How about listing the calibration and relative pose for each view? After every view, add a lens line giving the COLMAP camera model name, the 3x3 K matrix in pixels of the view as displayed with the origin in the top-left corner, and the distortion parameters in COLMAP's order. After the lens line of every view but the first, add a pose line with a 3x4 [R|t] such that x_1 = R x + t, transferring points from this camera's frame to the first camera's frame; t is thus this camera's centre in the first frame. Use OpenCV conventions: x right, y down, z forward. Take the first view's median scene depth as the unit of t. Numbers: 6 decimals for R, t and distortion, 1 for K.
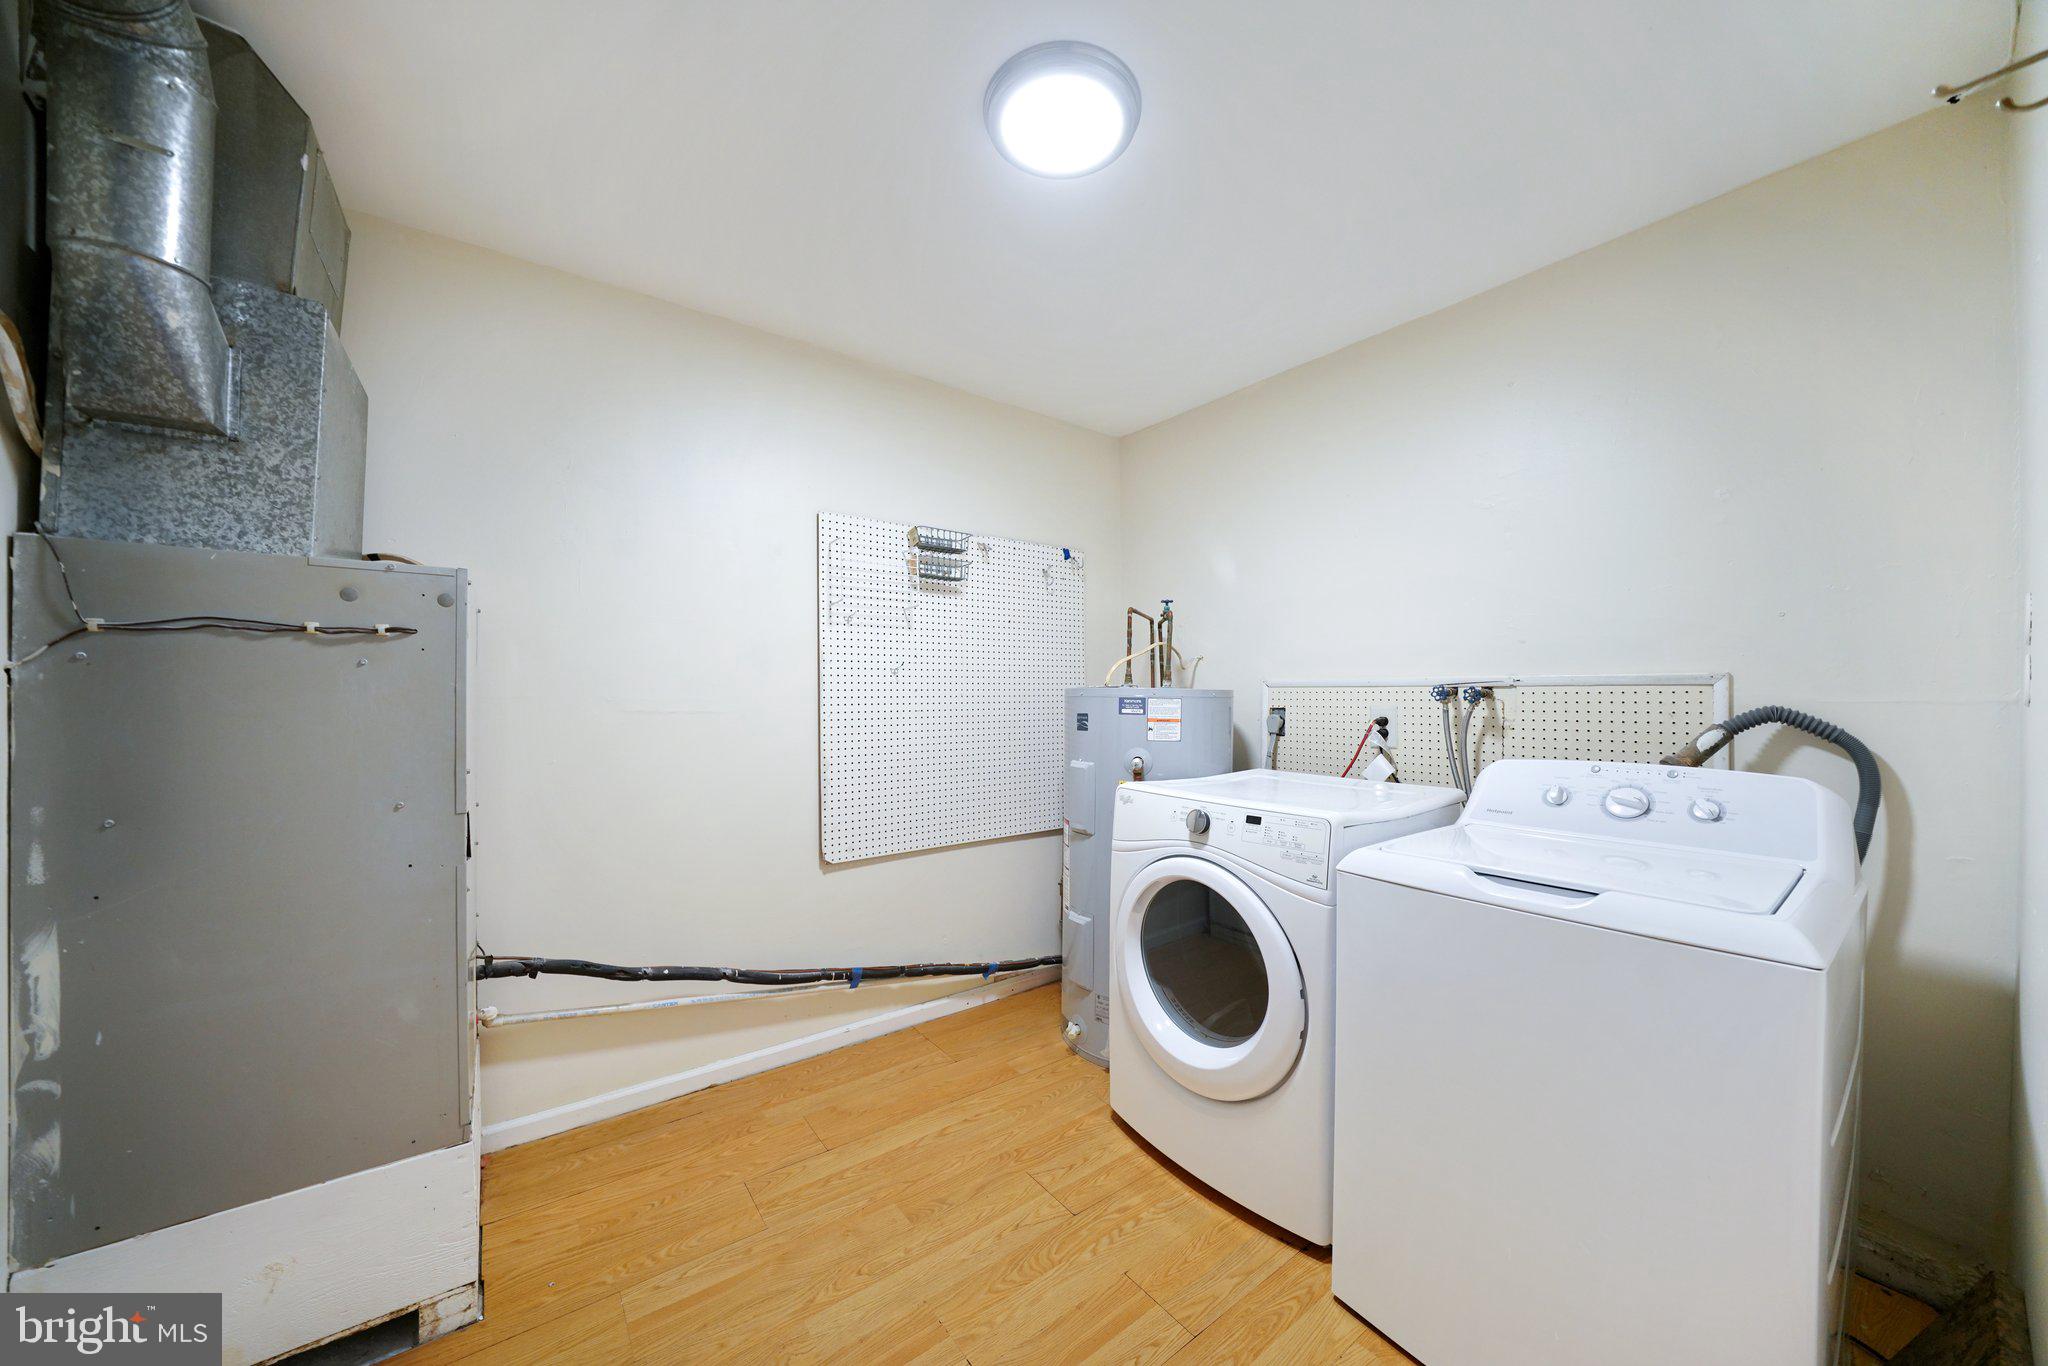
lens RADIAL K [[730.6, 0, 1024.0], [0, 730.6, 683.0], [0, 0, 1]] dist [-0.011094, 0.000083]
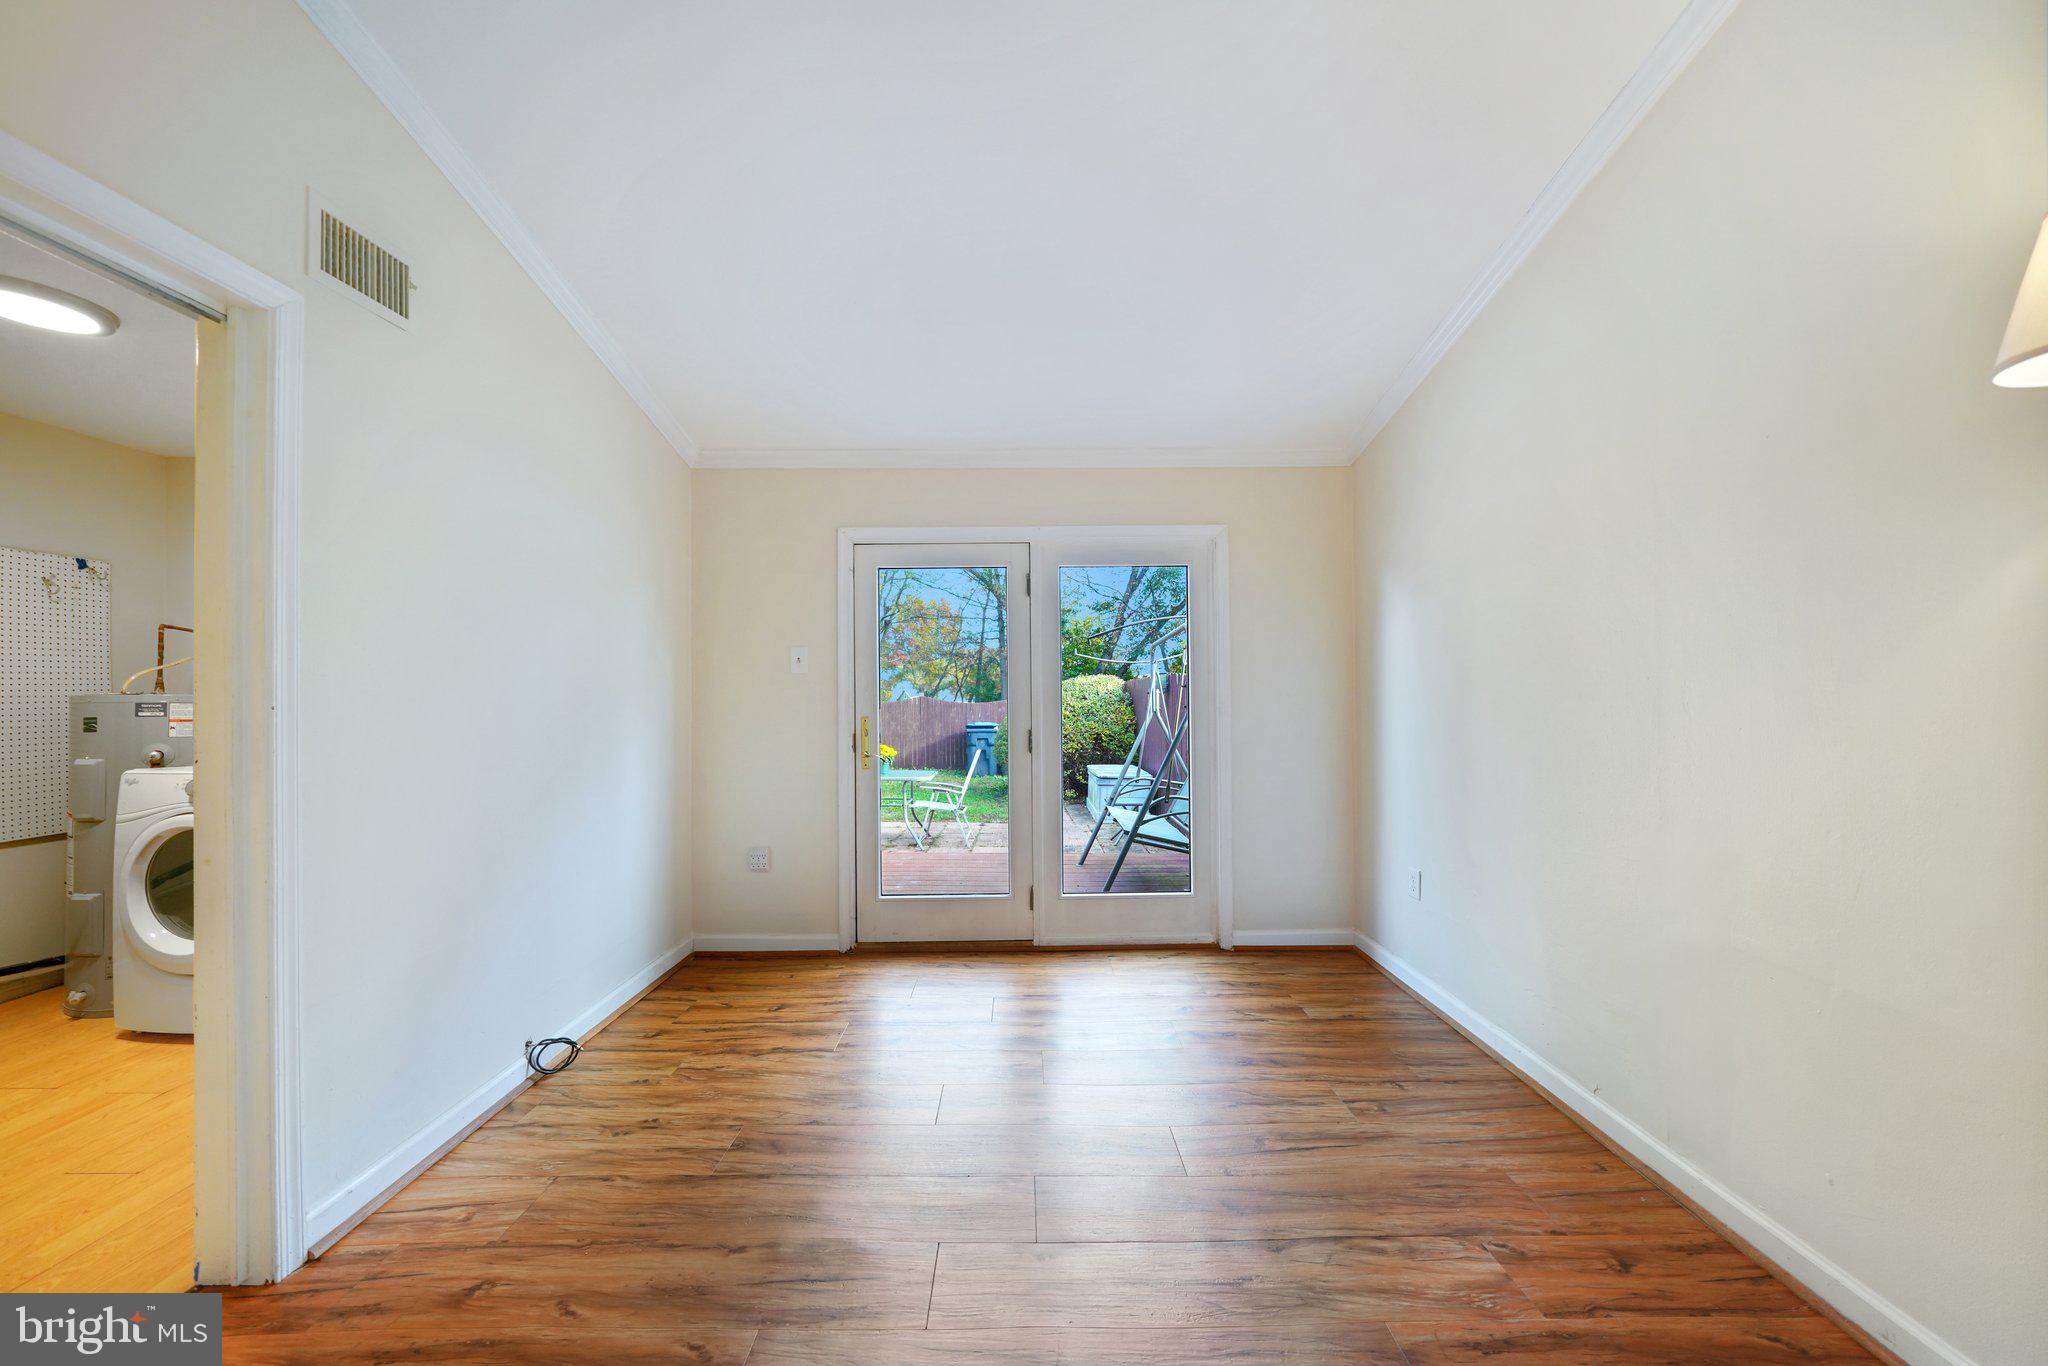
lens RADIAL K [[730.6, 0, 1024.0], [0, 730.6, 683.0], [0, 0, 1]] dist [-0.011094, 0.000083]
pose [[0.593289, 0.005931, 0.804968, 0.042858], [-0.006992, 0.999973, -0.002214, -0.019504], [-0.804960, -0.004315, 0.593314, -0.835561]]
